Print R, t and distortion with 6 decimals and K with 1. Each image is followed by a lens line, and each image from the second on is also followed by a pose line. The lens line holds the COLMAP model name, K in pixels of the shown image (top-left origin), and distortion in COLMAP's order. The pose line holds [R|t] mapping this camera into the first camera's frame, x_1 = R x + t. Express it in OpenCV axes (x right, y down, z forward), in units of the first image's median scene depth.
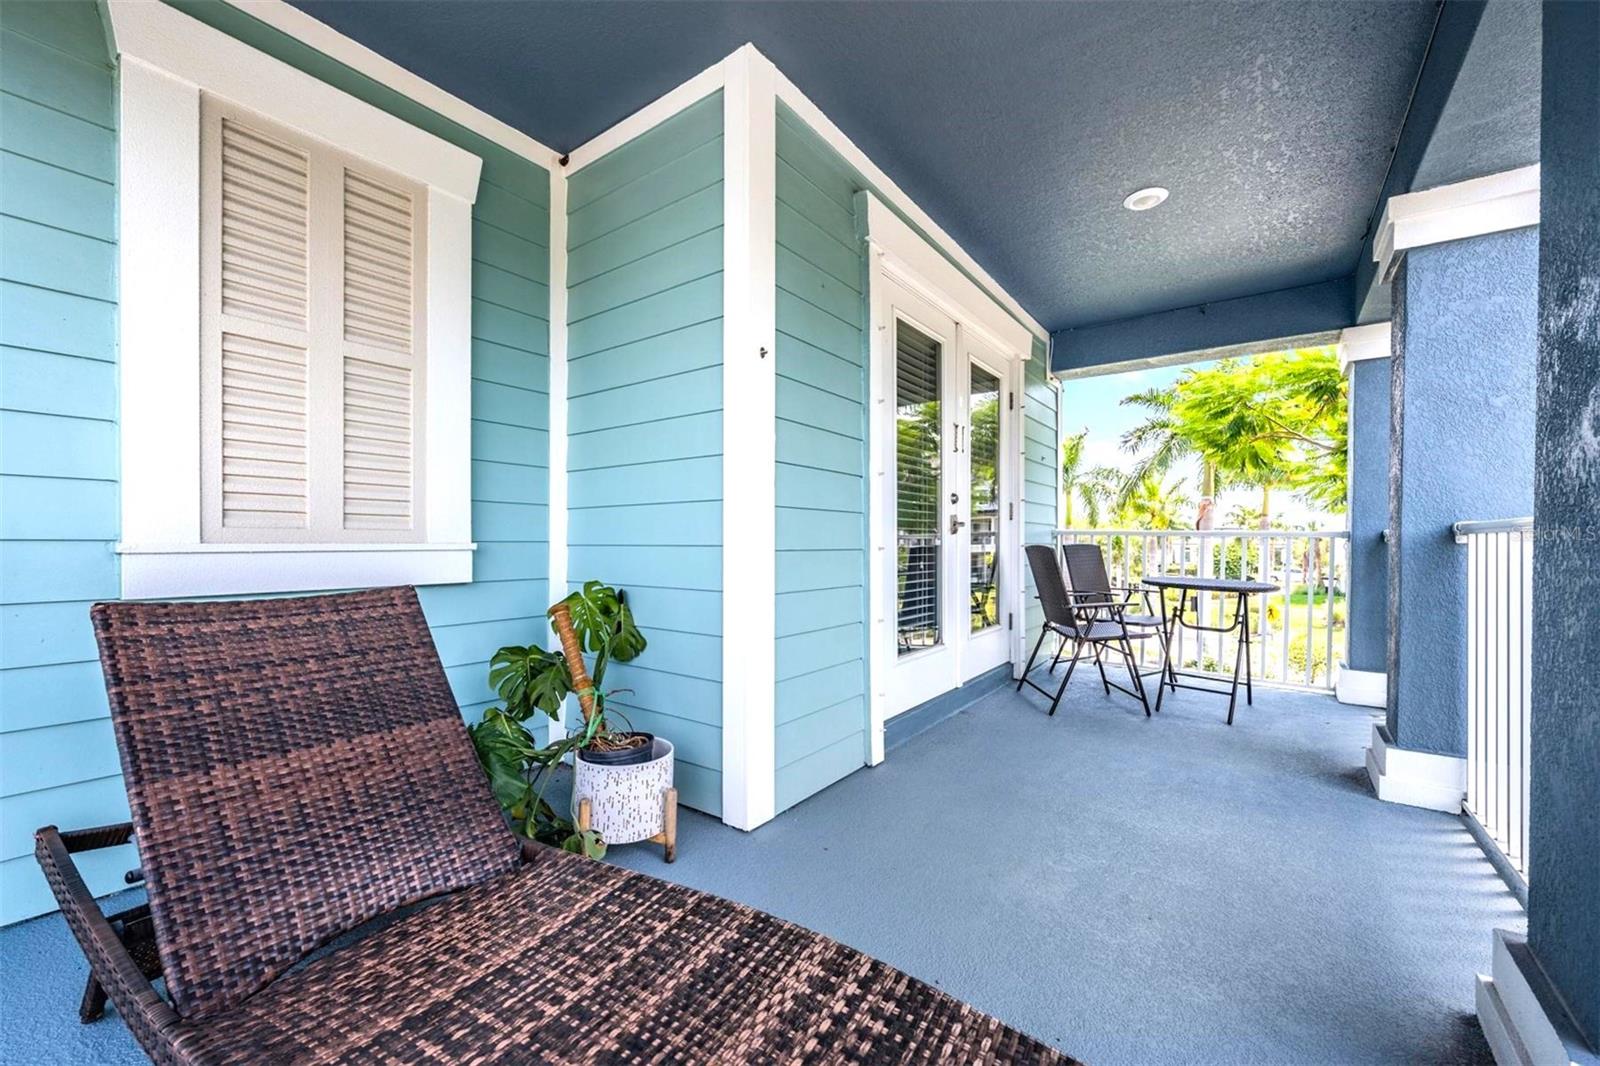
lens RADIAL K [[636.5, 0, 796.3], [0, 636.5, 544.6], [0, 0, 1]] dist [-0.000171, 0.000007]
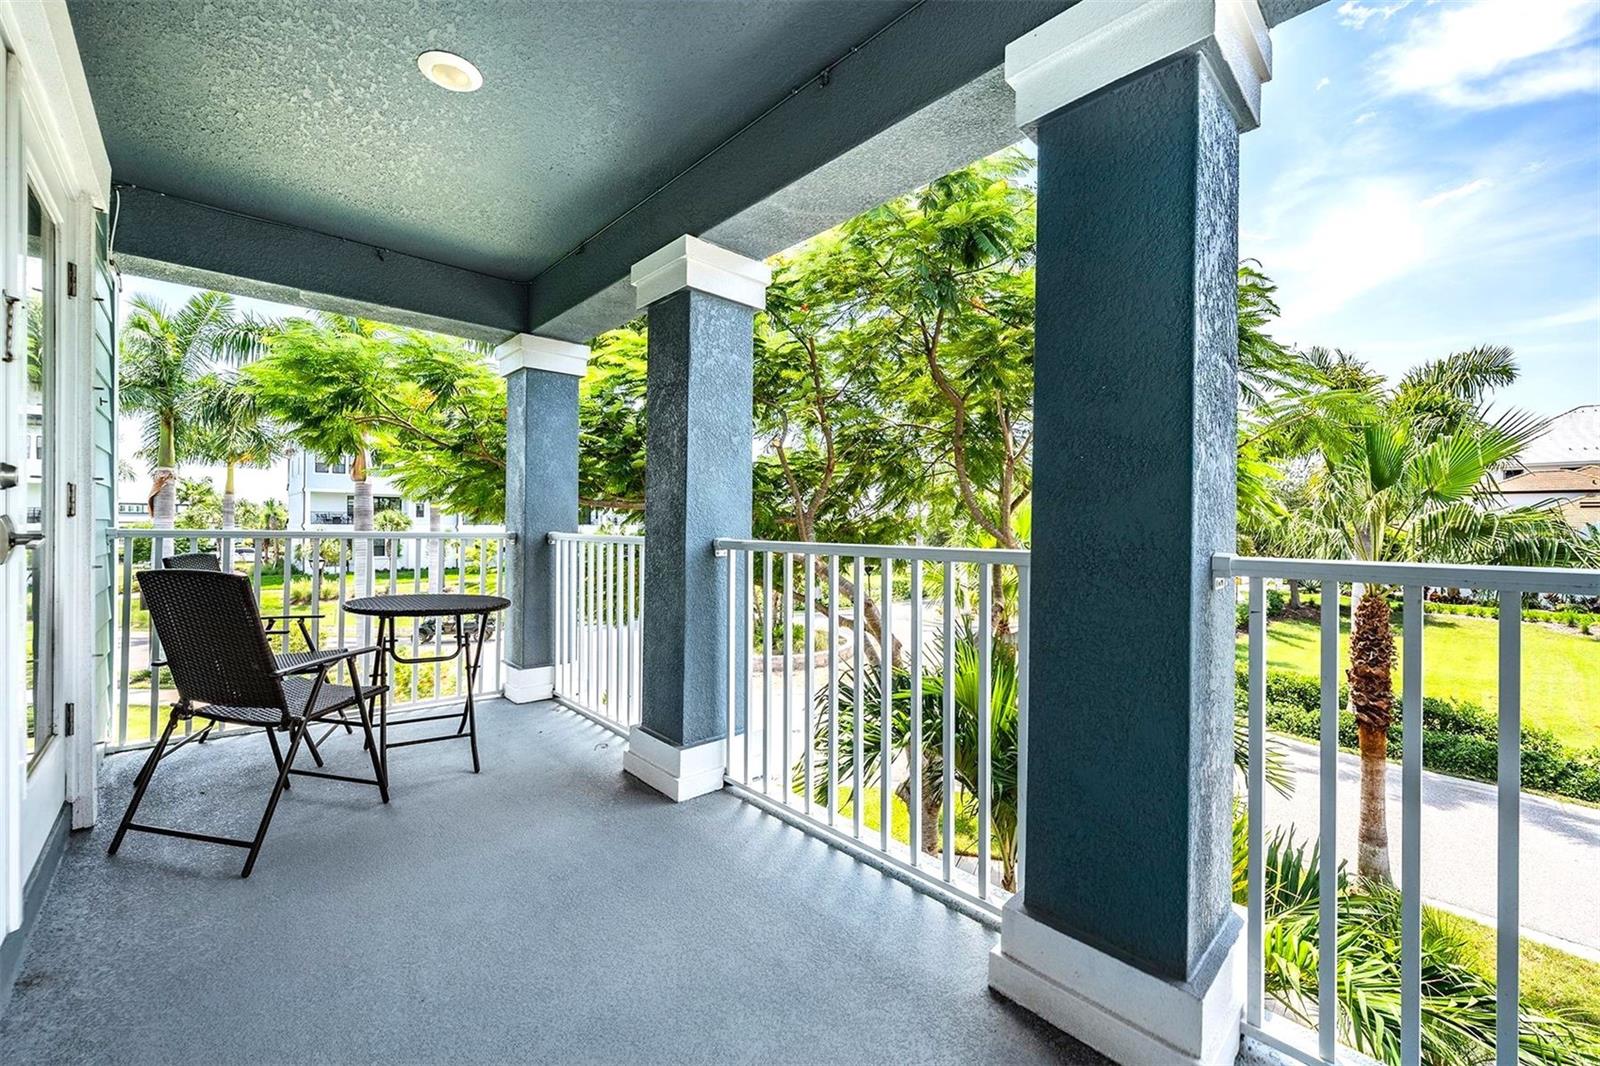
lens RADIAL K [[631.8, 0, 797.0], [0, 631.8, 523.7], [0, 0, 1]] dist [-0.013113, -0.000060]
pose [[0.181033, -0.001272, 0.983476, -0.049880], [-0.002645, 0.999995, 0.001780, -0.044296], [-0.983473, -0.002923, 0.181029, 0.441140]]
